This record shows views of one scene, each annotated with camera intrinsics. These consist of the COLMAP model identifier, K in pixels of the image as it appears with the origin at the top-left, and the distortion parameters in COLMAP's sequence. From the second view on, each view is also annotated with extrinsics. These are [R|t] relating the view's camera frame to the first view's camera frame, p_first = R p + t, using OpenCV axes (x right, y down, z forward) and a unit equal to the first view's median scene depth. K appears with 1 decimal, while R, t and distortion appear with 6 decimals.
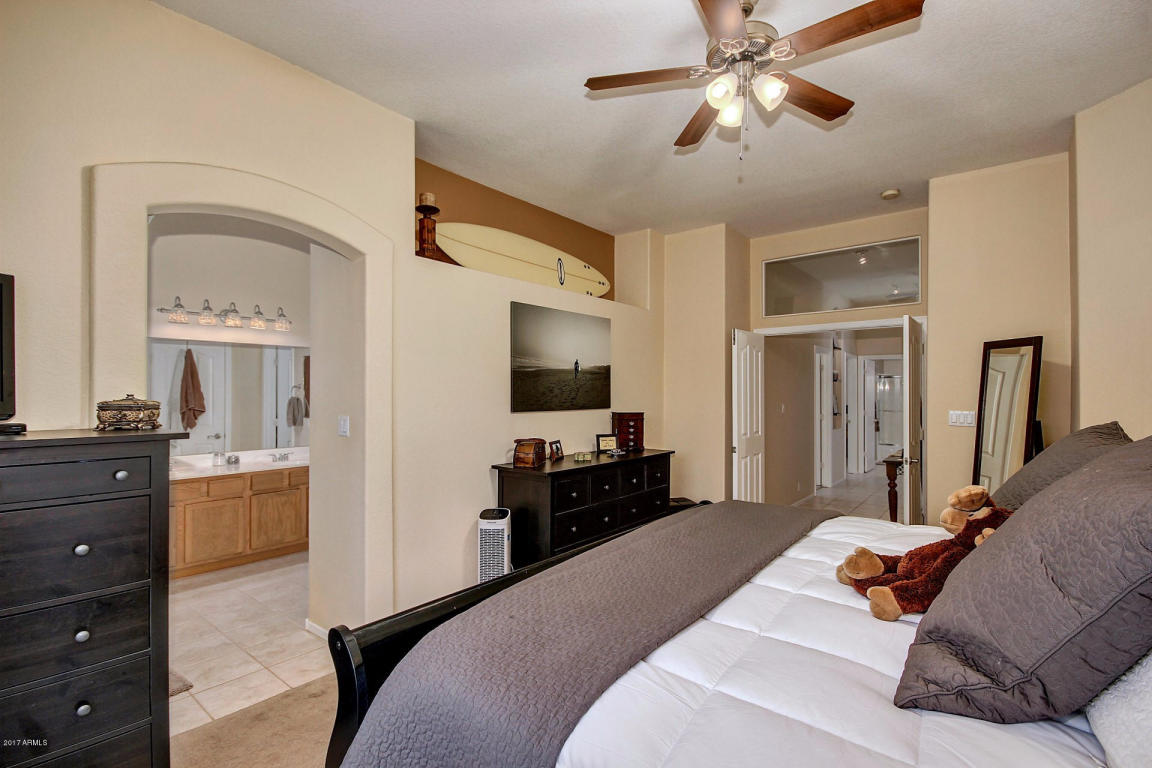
lens RADIAL K [[548.5, 0, 583.1], [0, 548.5, 390.5], [0, 0, 1]] dist [-0.000316, 0.000346]
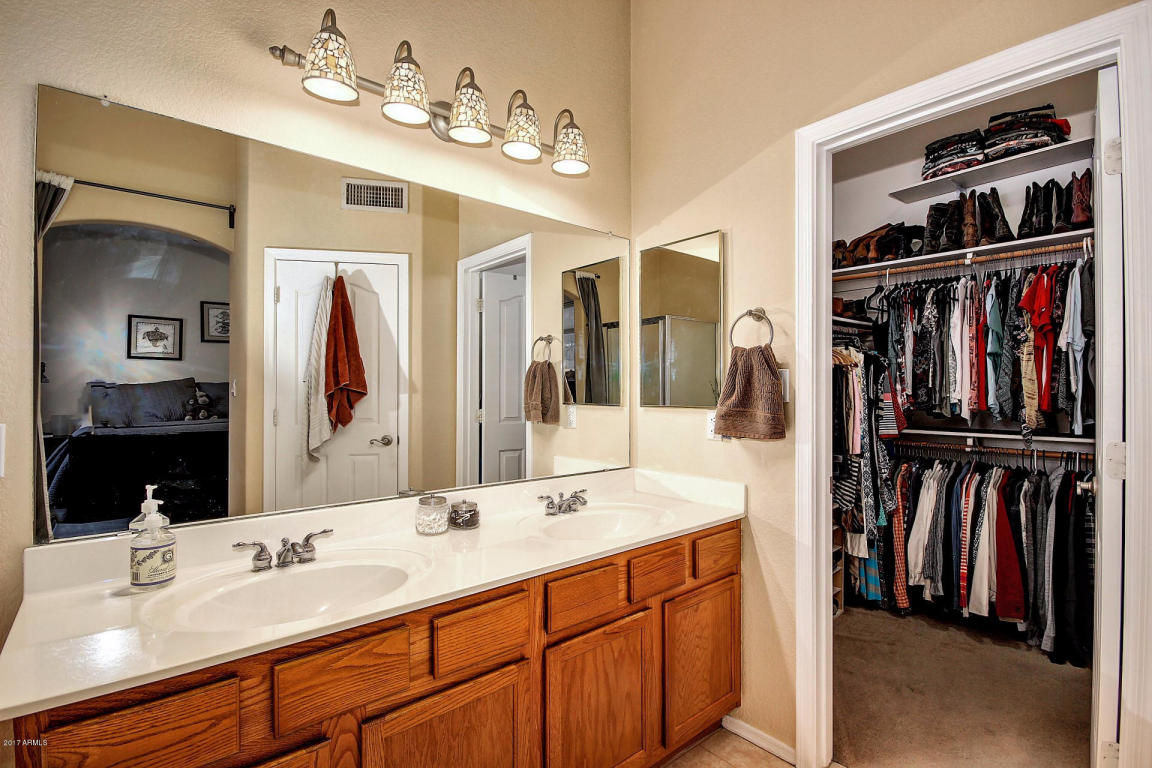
lens RADIAL K [[548.5, 0, 583.1], [0, 548.5, 390.5], [0, 0, 1]] dist [-0.000316, 0.000346]
pose [[0.983634, -0.003225, -0.180148, -0.493163], [0.003431, 0.999994, 0.000833, 0.044869], [0.180144, -0.001437, 0.983639, 0.655973]]
